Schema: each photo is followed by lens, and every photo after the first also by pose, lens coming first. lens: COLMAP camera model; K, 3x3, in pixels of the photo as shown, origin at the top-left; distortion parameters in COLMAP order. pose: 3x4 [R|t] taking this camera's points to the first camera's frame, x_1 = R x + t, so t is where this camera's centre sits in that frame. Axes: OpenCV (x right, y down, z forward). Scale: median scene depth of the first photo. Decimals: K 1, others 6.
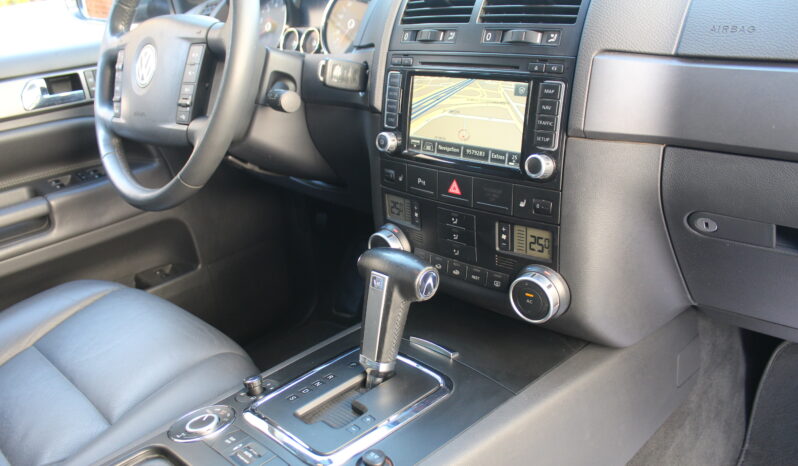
lens RADIAL K [[707.7, 0, 369.2], [0, 707.7, 204.8], [0, 0, 1]] dist [-0.106504, 0.009662]
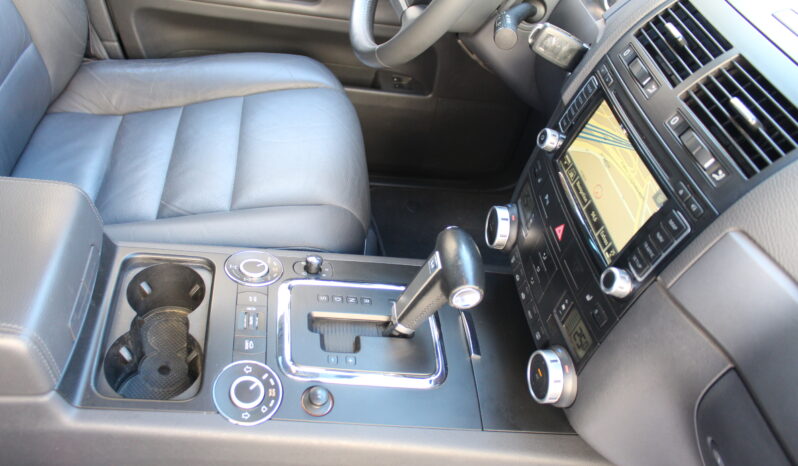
lens RADIAL K [[707.7, 0, 369.2], [0, 707.7, 204.8], [0, 0, 1]] dist [-0.106504, 0.009662]
pose [[0.751892, 0.579009, -0.315290, 0.202624], [-0.440355, 0.796968, 0.413435, -0.321193], [0.490659, -0.172019, 0.854203, 0.093830]]
